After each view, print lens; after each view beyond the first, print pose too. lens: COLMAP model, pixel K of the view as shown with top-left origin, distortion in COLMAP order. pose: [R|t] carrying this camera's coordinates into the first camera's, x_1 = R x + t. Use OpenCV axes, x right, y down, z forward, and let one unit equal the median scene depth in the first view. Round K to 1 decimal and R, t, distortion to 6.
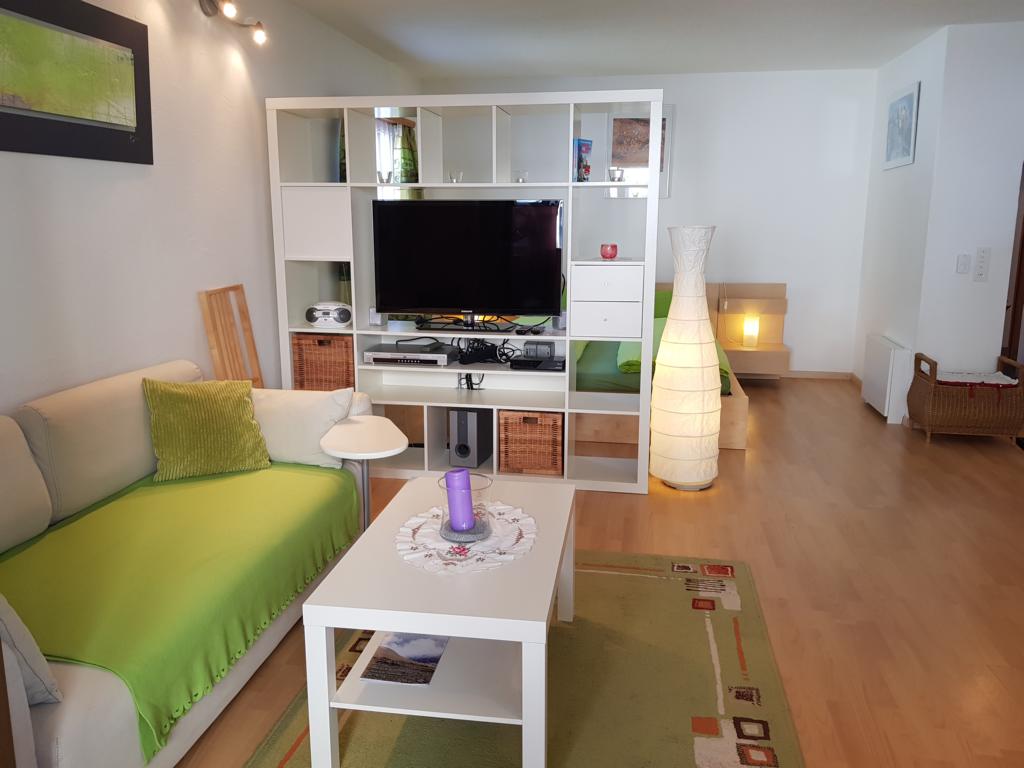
lens RADIAL K [[836.9, 0, 512.0], [0, 836.9, 384.0], [0, 0, 1]] dist [0.001908, -0.000626]
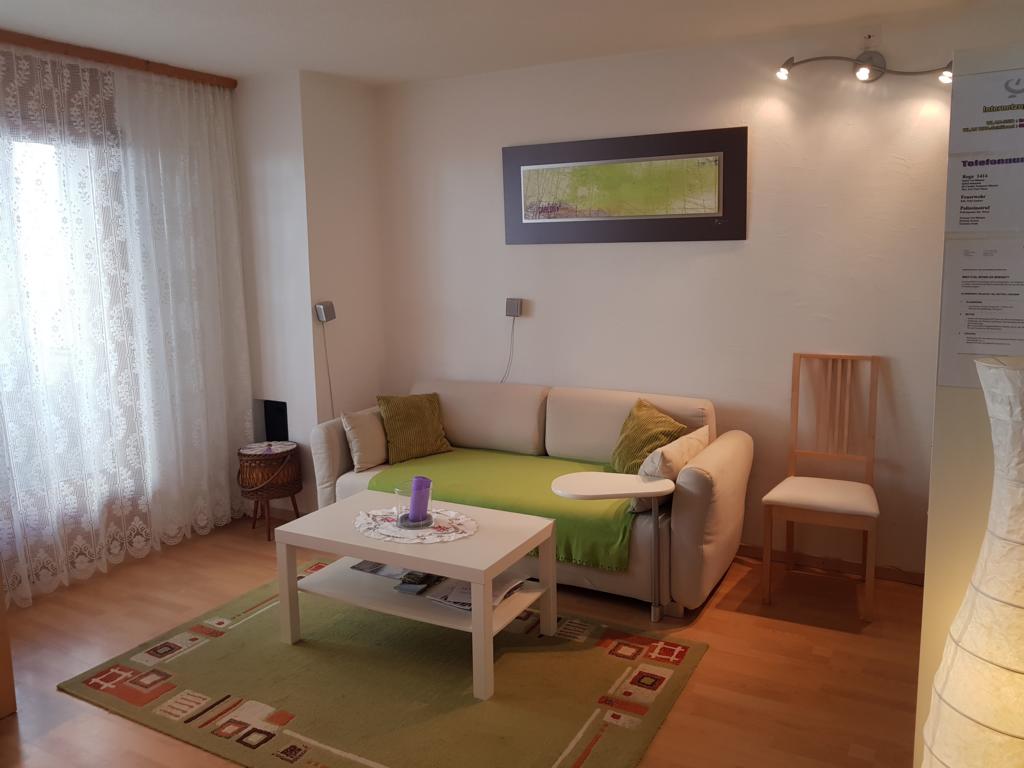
lens RADIAL K [[803.2, 0, 512.0], [0, 803.2, 384.0], [0, 0, 1]] dist [-0.048237, -0.001985]
pose [[-0.339908, 0.158327, -0.927036, 1.026330], [-0.172432, 0.958525, 0.226929, -0.350138], [0.924516, 0.236985, -0.298509, 1.423306]]
